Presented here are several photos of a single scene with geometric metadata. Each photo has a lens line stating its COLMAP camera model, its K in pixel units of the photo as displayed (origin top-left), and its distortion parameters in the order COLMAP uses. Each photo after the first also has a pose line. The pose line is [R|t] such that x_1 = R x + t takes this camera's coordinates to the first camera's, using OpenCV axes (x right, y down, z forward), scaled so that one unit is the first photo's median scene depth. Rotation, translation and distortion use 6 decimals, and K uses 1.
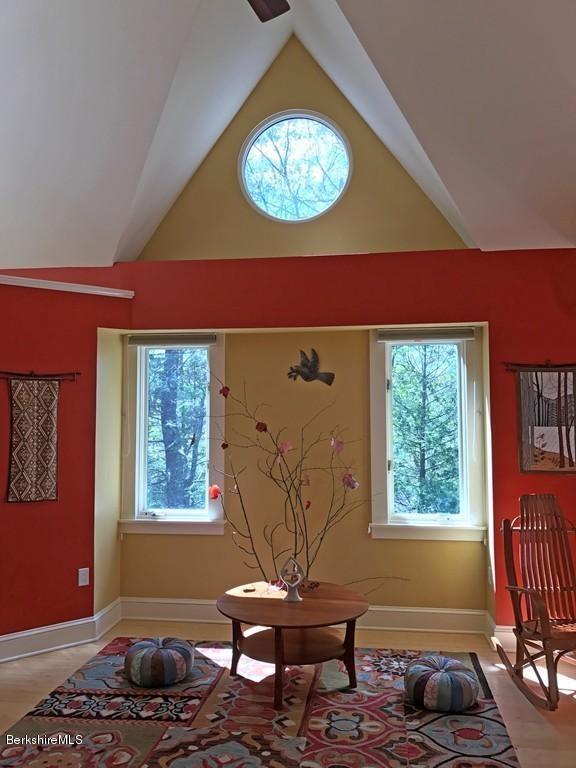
lens RADIAL K [[623.4, 0, 294.1], [0, 623.4, 389.2], [0, 0, 1]] dist [0.015100, -0.018348]
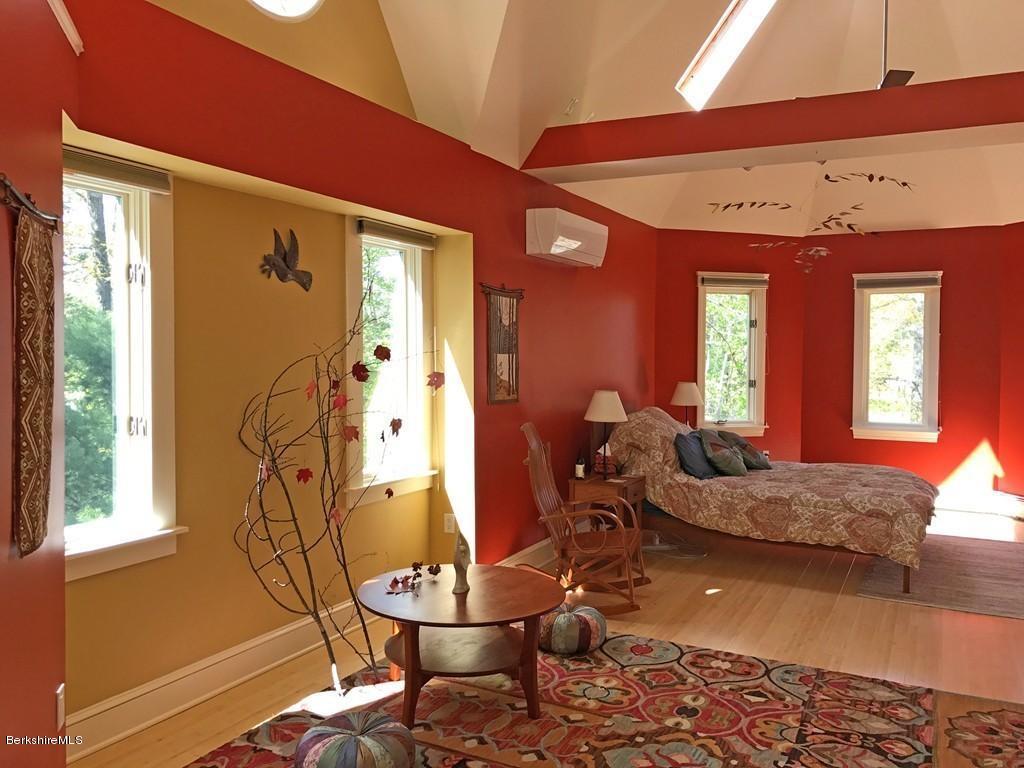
lens RADIAL K [[831.2, 0, 533.1], [0, 831.2, 368.4], [0, 0, 1]] dist [0.015100, -0.018348]
pose [[0.325074, -0.010863, 0.945626, -1.010257], [-0.052101, 0.998210, 0.029377, 0.054680], [-0.944252, -0.058817, 0.323926, 0.710813]]
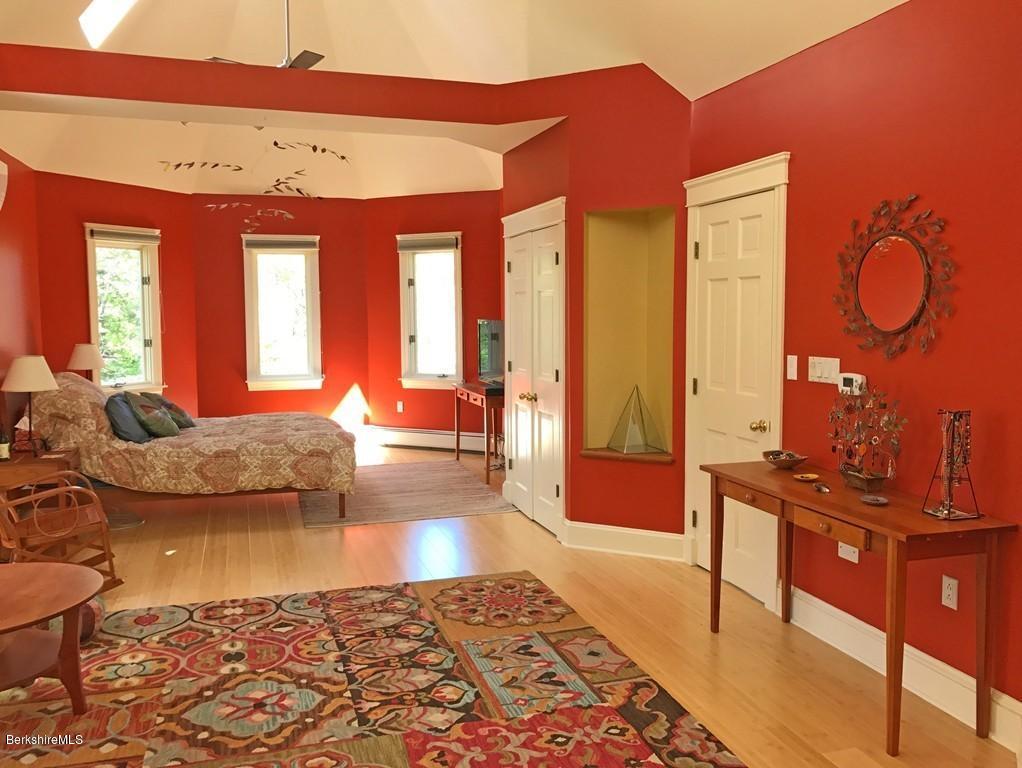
lens RADIAL K [[829.5, 0, 511.8], [0, 829.5, 378.5], [0, 0, 1]] dist [0.015100, -0.018348]
pose [[-0.423890, -0.066267, 0.903286, -1.072095], [-0.031072, 0.997797, 0.058619, 0.068769], [-0.905181, -0.003219, -0.425015, 0.981130]]
